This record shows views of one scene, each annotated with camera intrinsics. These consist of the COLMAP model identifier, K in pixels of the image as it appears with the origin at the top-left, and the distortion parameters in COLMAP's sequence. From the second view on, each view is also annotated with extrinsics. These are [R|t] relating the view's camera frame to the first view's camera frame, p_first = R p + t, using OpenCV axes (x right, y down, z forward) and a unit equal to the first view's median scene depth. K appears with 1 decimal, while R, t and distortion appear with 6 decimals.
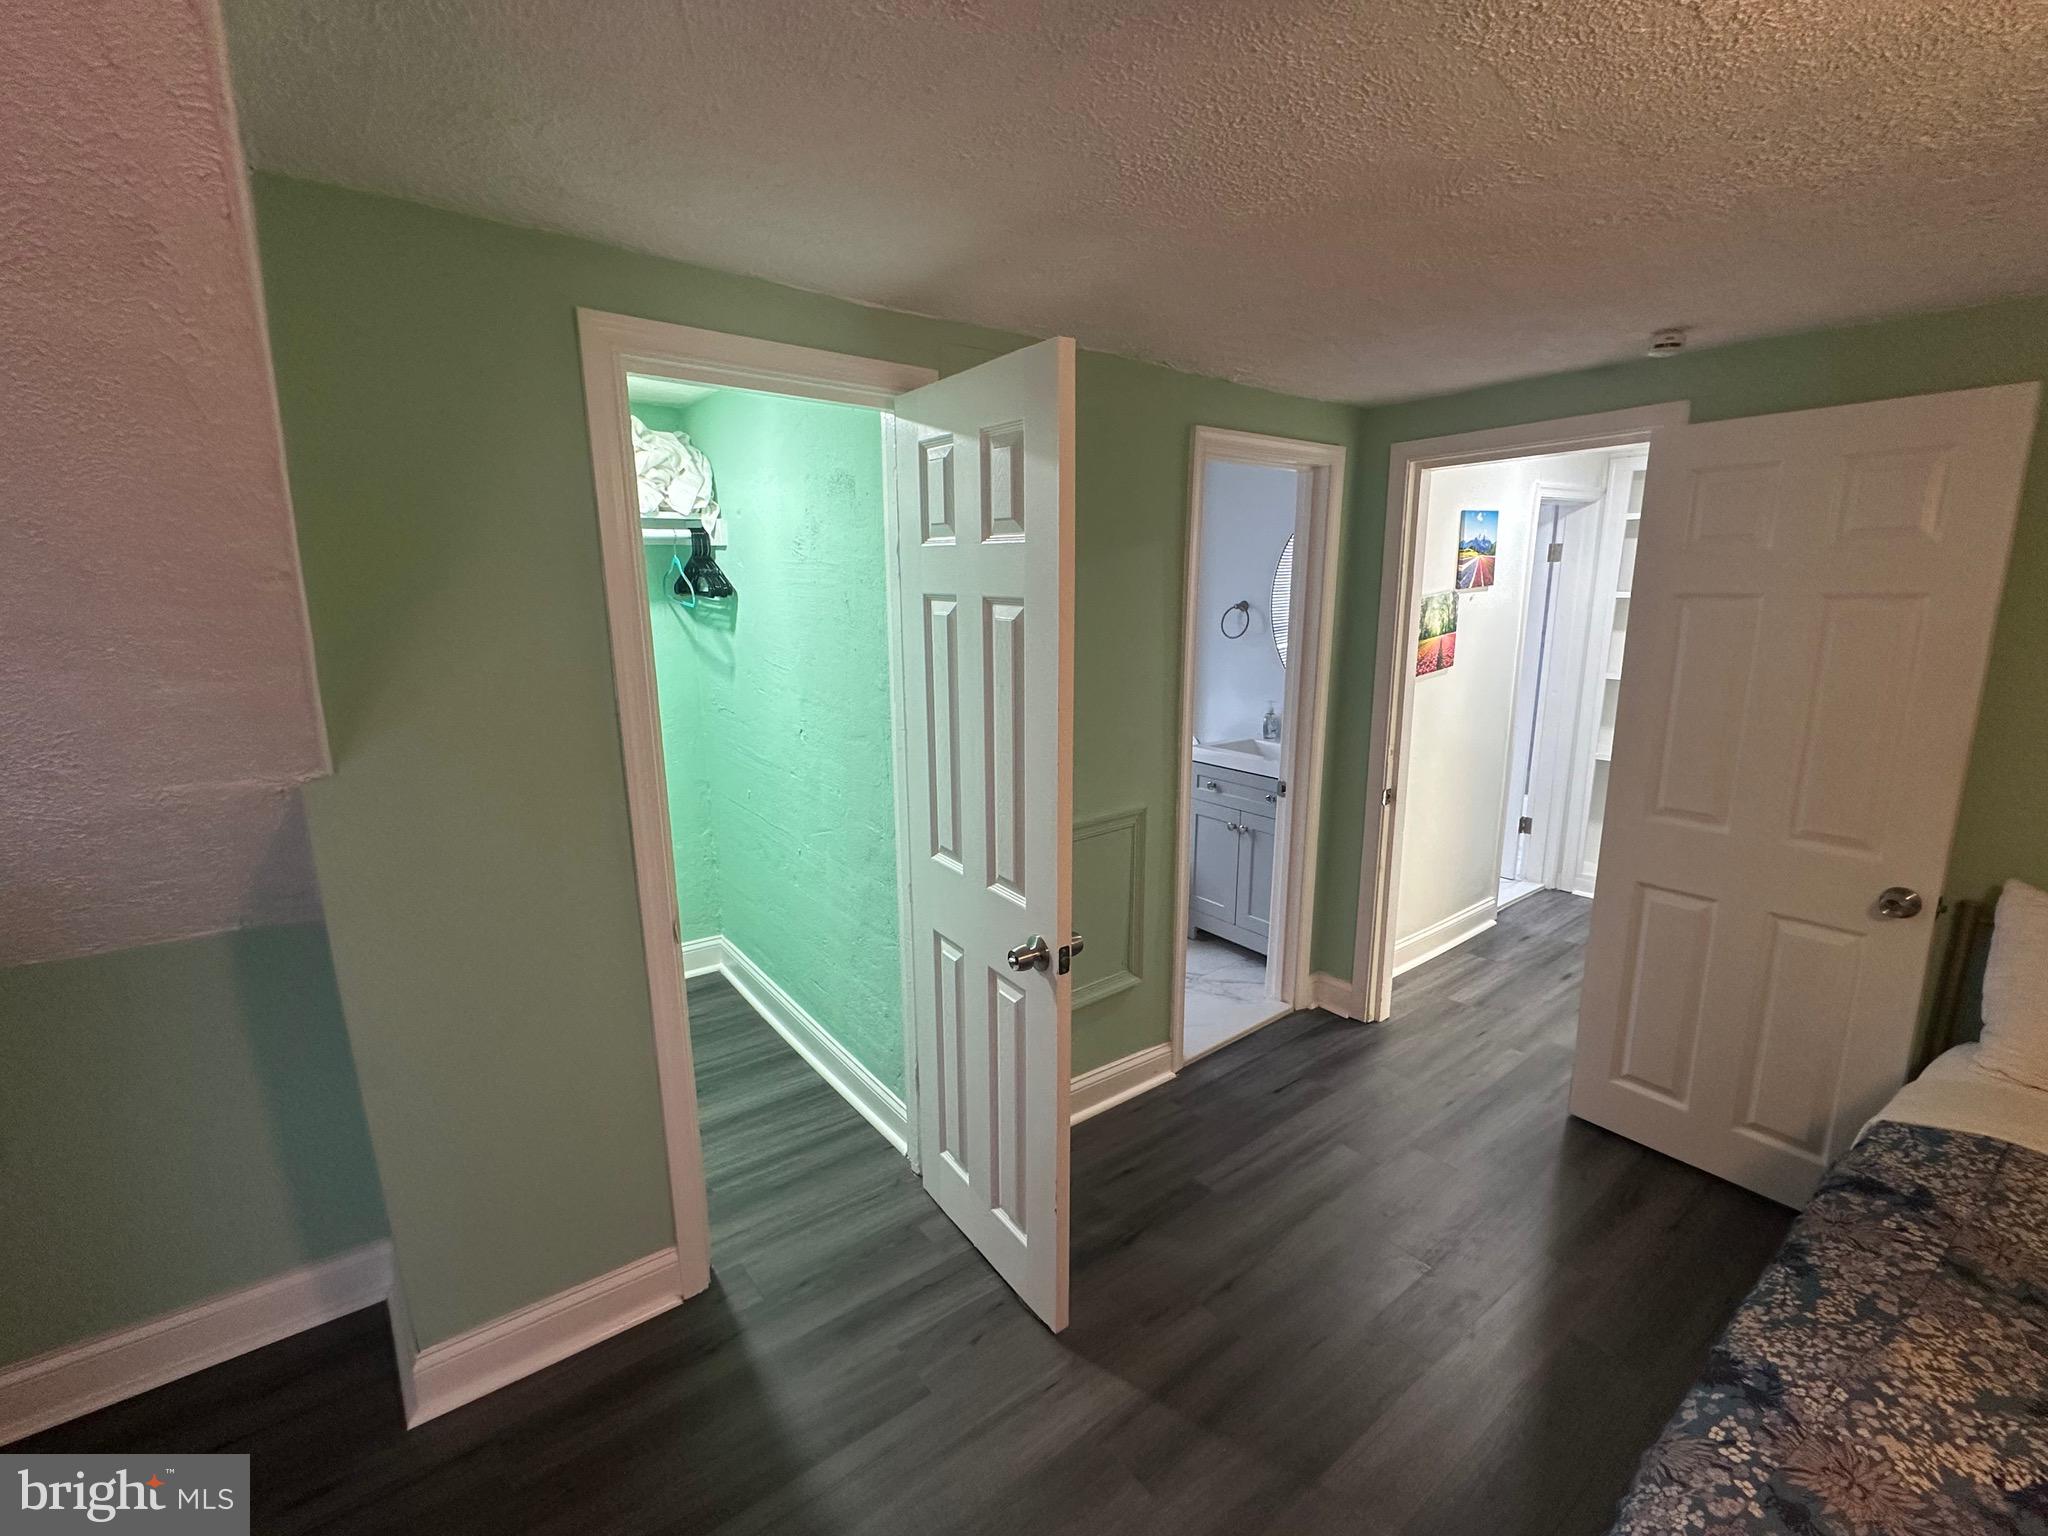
lens RADIAL K [[902.9, 0, 1030.8], [0, 902.9, 764.2], [0, 0, 1]] dist [-0.002626, 0.000095]
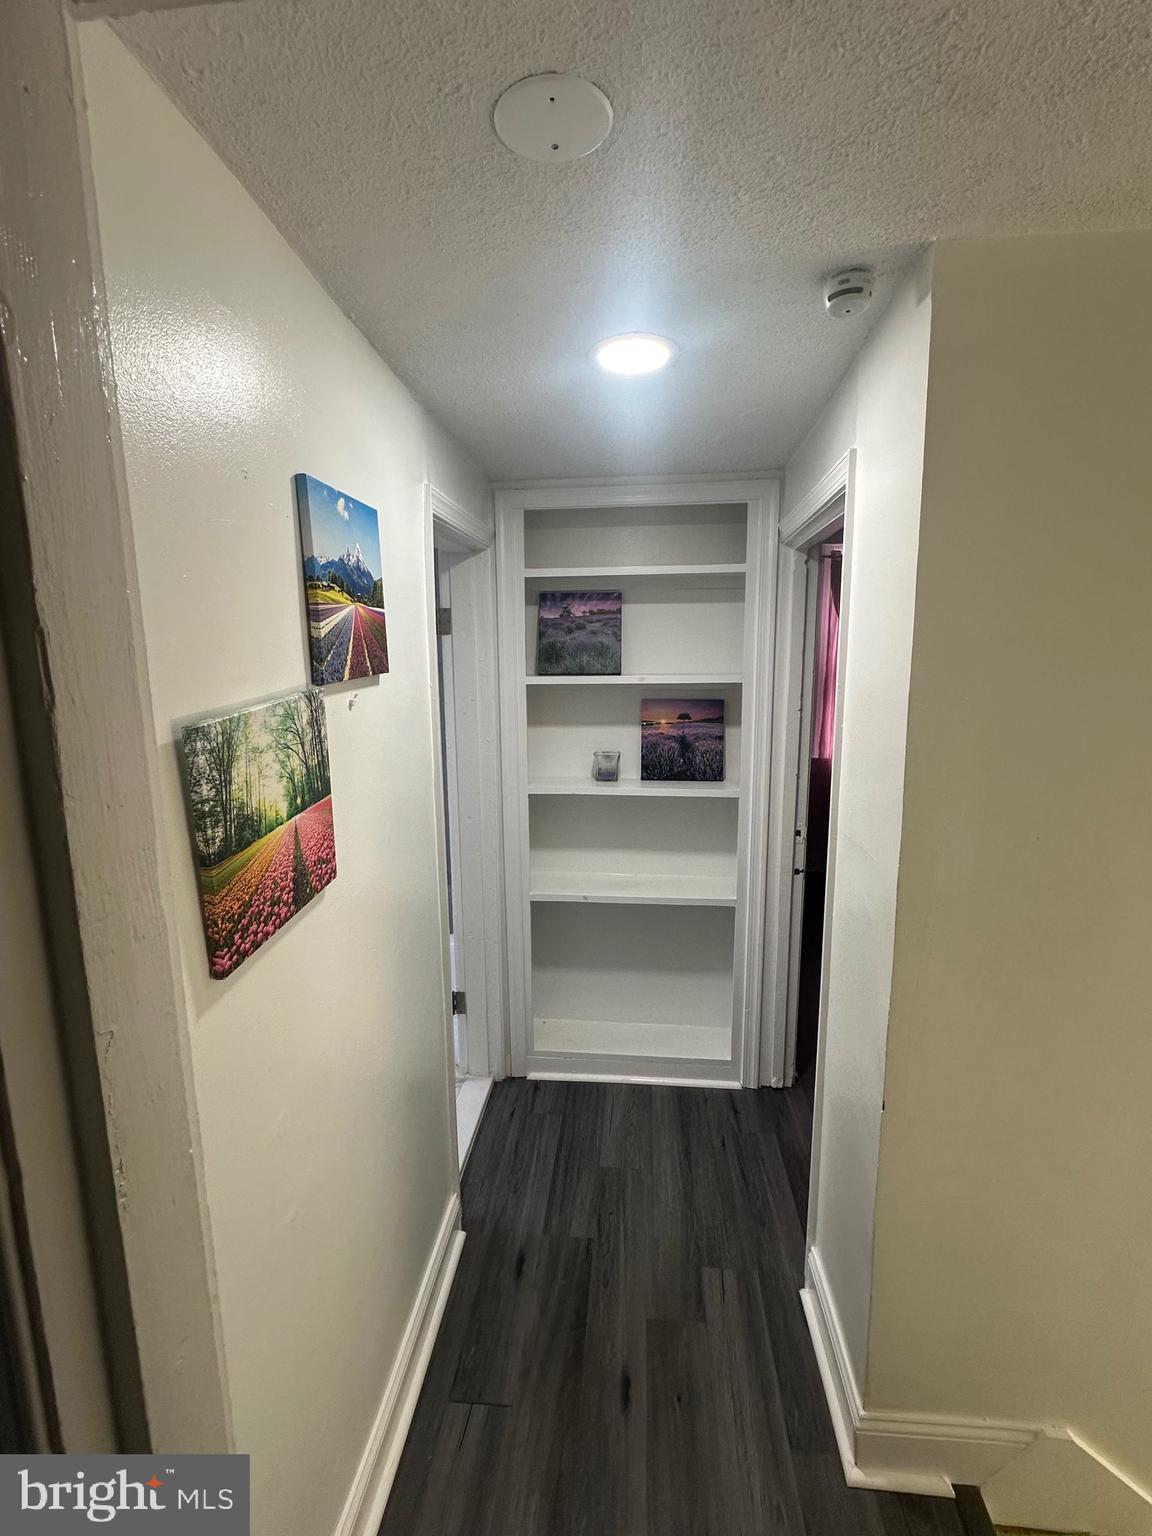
lens RADIAL K [[677.2, 0, 575.9], [0, 677.2, 766.5], [0, 0, 1]] dist [-0.002626, 0.000095]
pose [[0.692425, -0.118549, 0.711683, 0.339436], [0.155108, 0.987803, 0.013633, -0.146459], [-0.704620, 0.100948, 0.702368, 0.721530]]
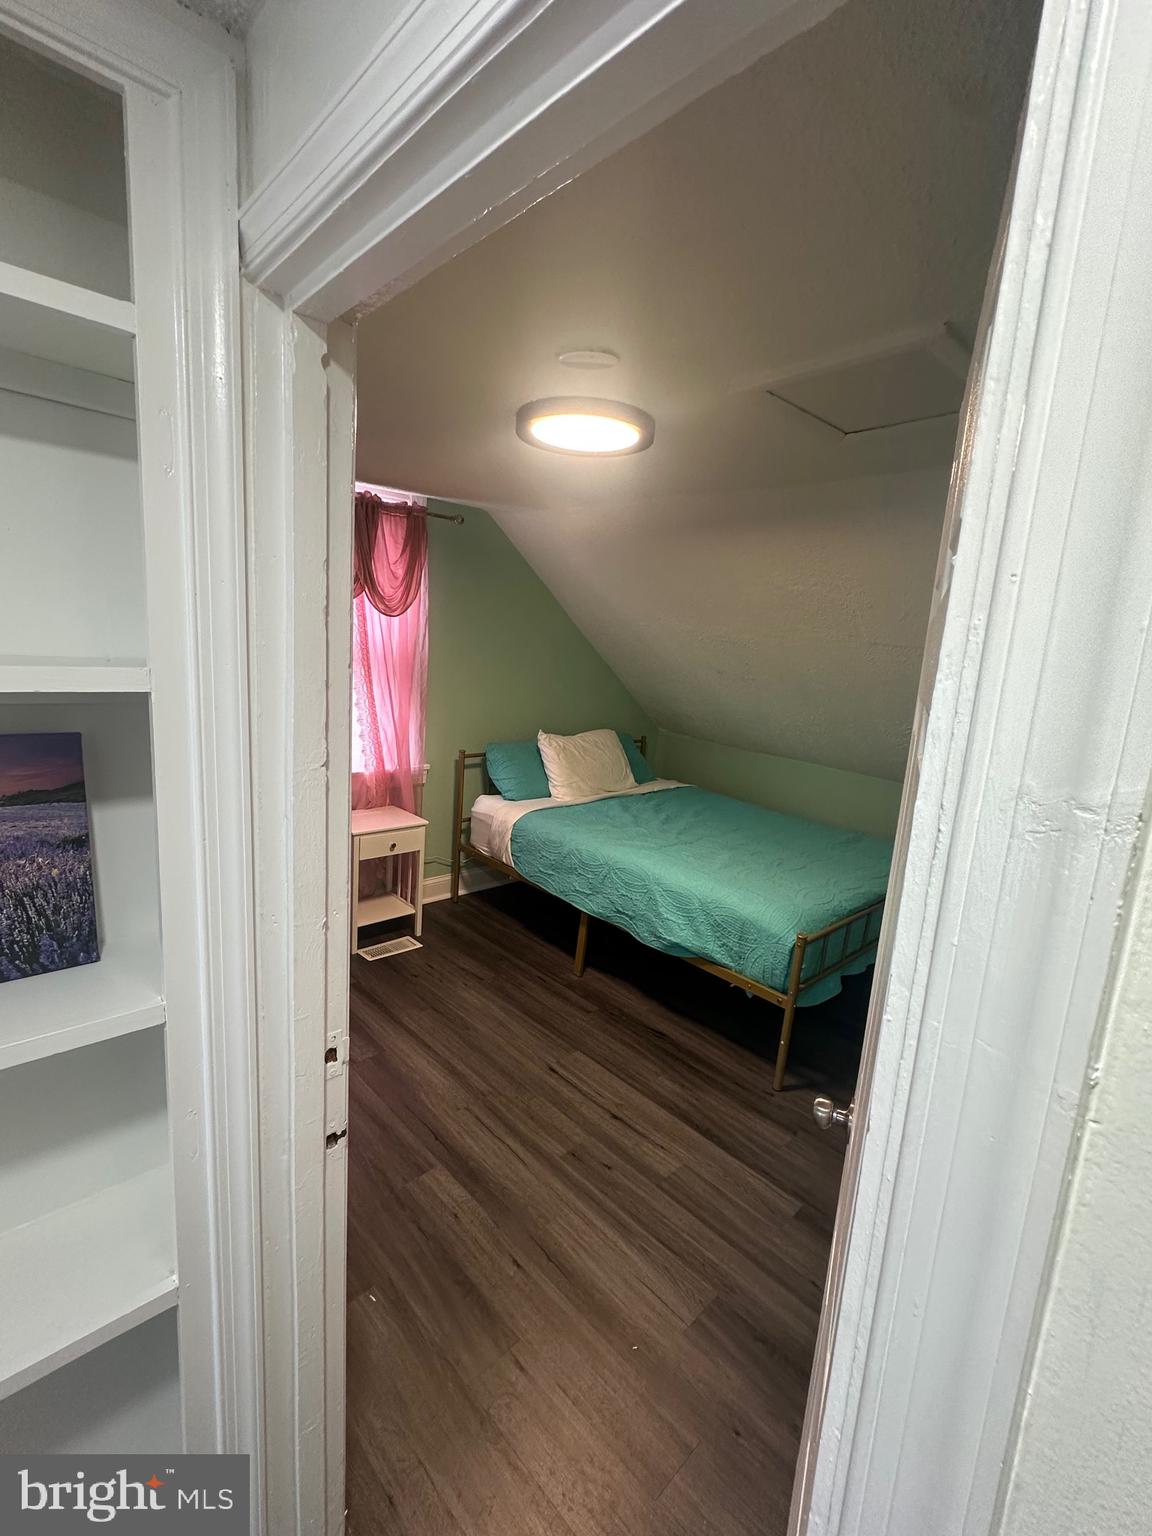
lens RADIAL K [[677.2, 0, 575.7], [0, 677.2, 767.7], [0, 0, 1]] dist [-0.002626, 0.000095]
pose [[-0.108345, -0.169882, 0.979491, 0.689420], [0.147011, 0.971719, 0.184795, -0.188089], [-0.983183, 0.164018, -0.080306, 0.942849]]
